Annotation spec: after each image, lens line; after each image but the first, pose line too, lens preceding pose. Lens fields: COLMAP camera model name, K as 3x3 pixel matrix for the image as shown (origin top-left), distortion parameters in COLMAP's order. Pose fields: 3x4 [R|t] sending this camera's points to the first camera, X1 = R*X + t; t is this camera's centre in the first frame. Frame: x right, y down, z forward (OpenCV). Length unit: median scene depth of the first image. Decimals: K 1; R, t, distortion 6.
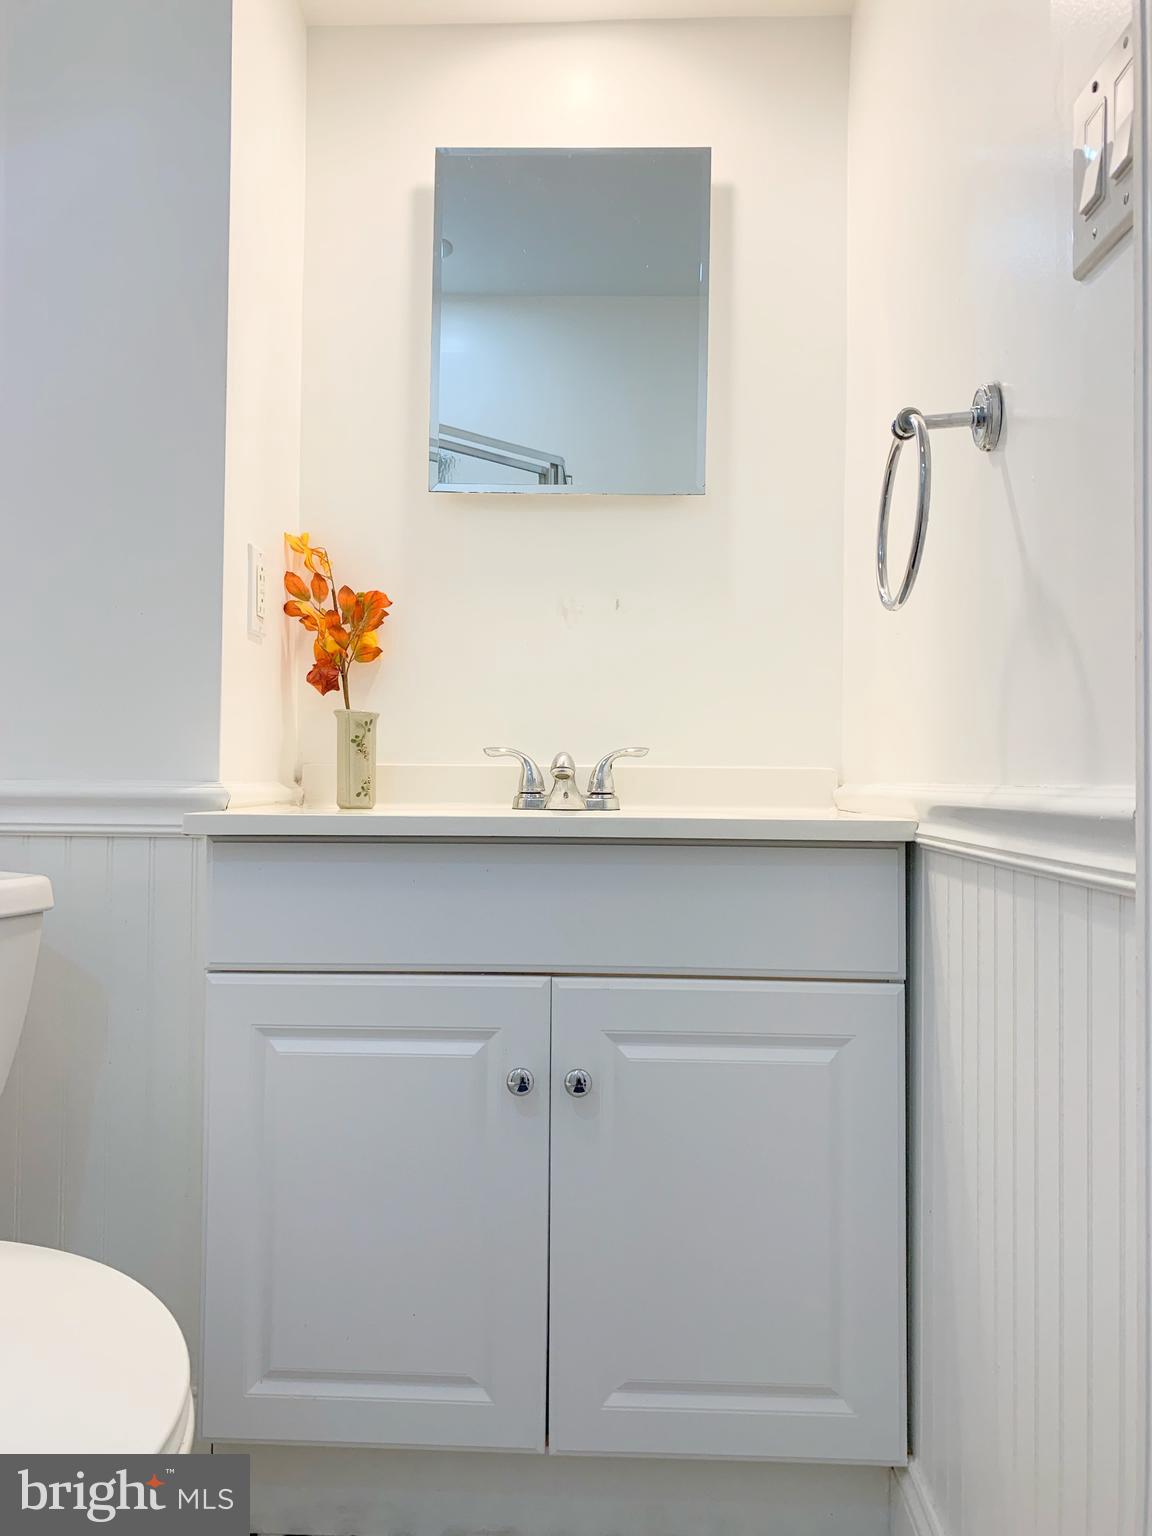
lens RADIAL K [[1177.3, 0, 587.7], [0, 1177.3, 760.2], [0, 0, 1]] dist [0.053460, -0.058691]
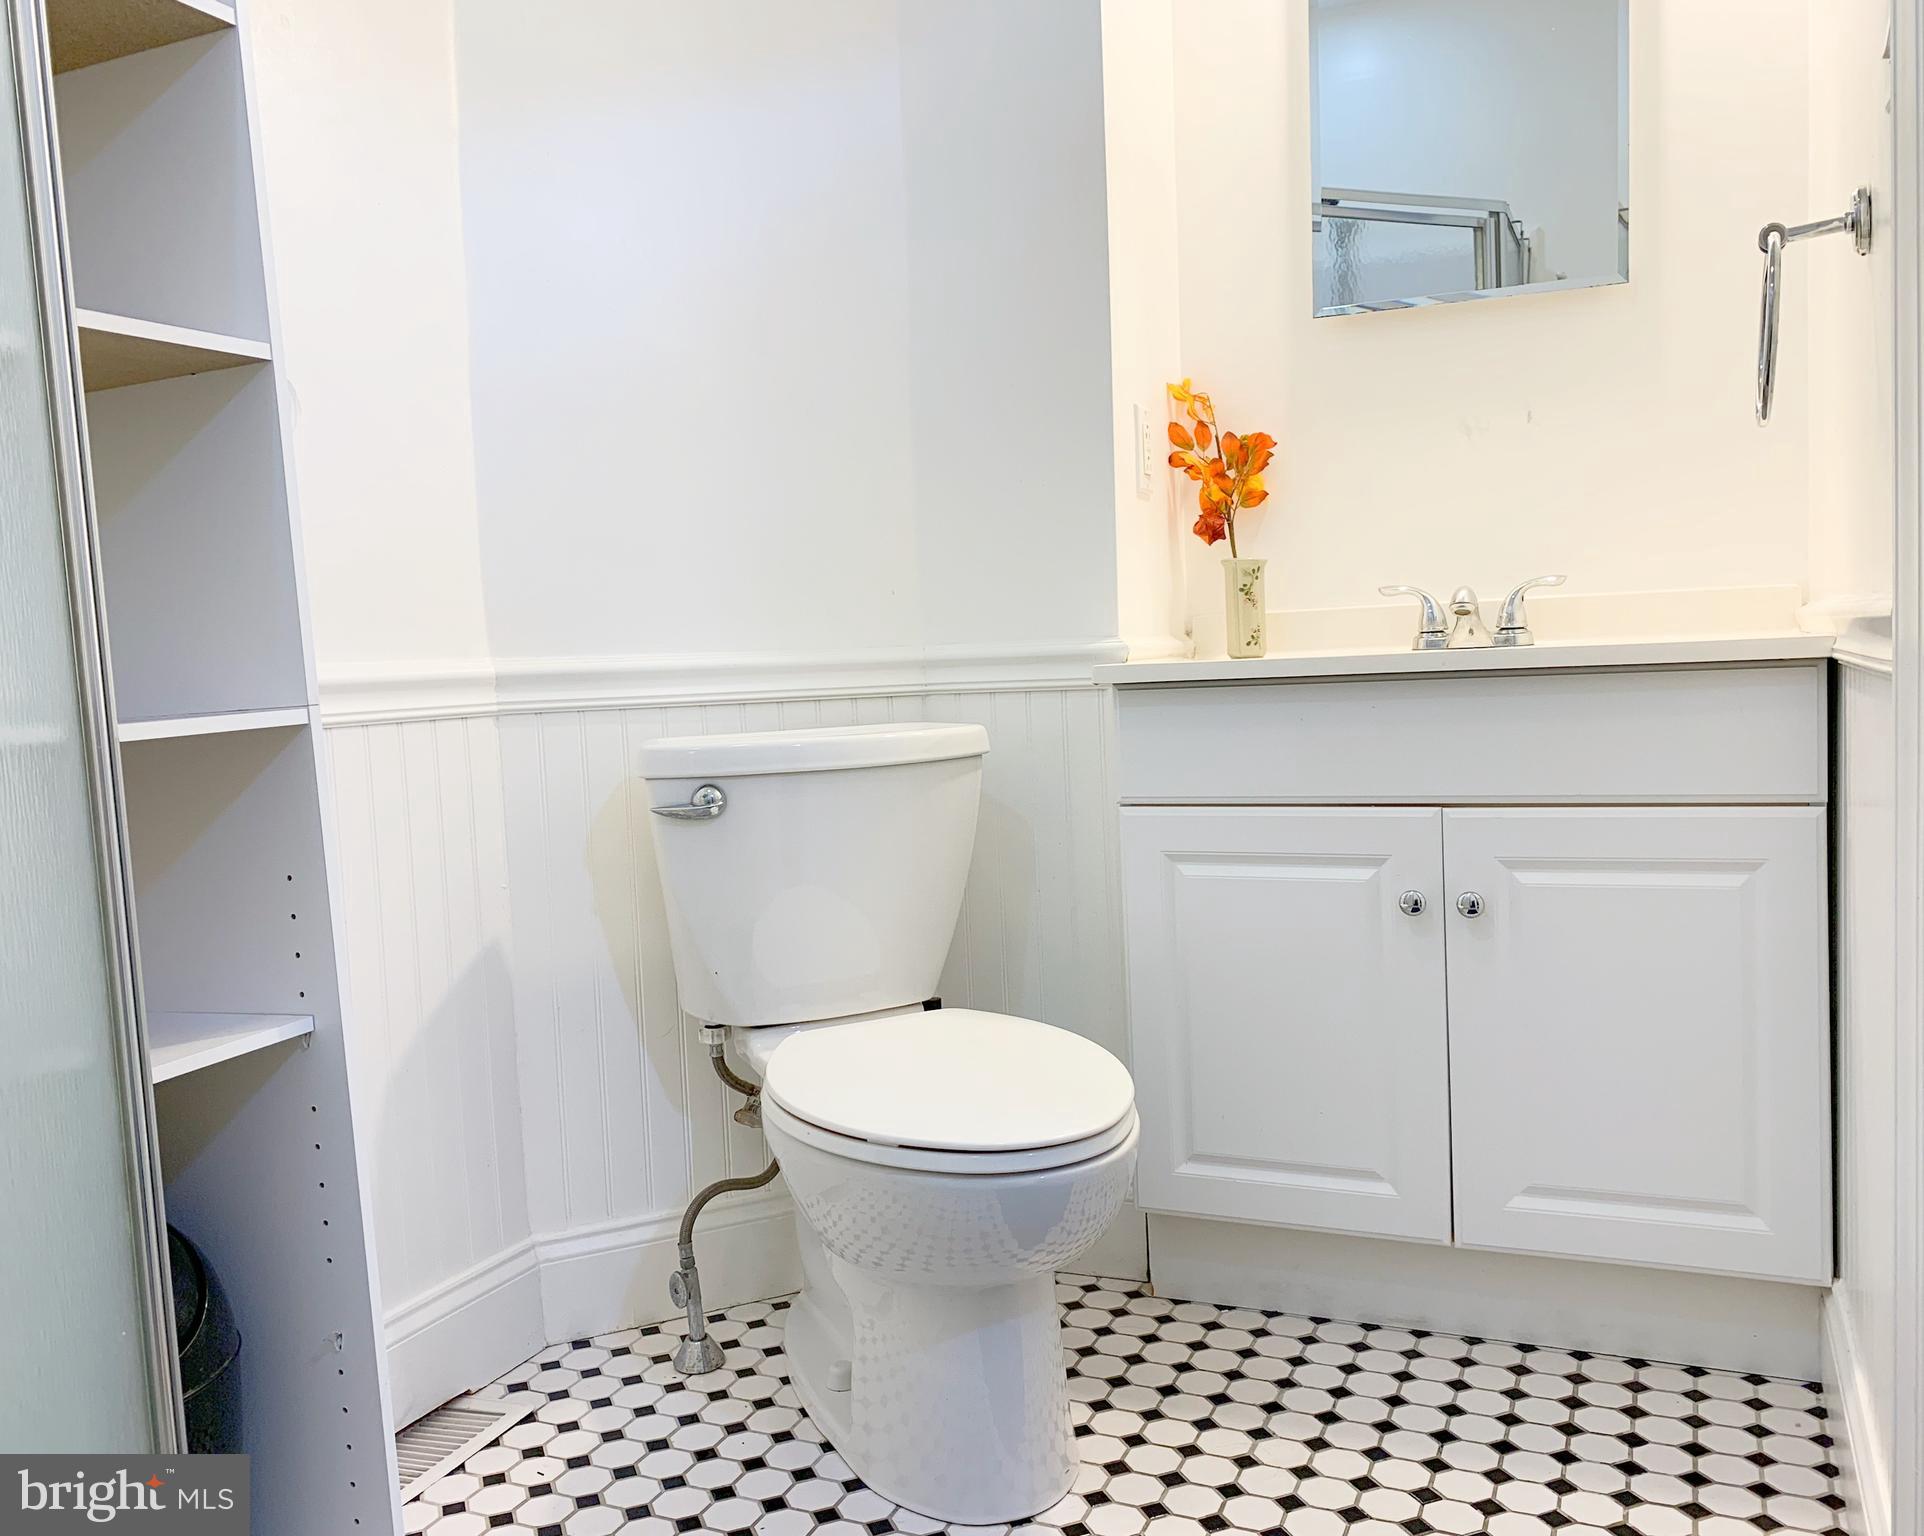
lens RADIAL K [[1626.2, 0, 958.7], [0, 1626.2, 763.3], [0, 0, 1]] dist [0.059758, -0.080335]
pose [[0.928312, -0.024320, -0.371007, 0.093393], [0.058249, 0.995050, 0.080519, 0.005436], [0.367212, -0.096357, 0.925133, -0.408269]]
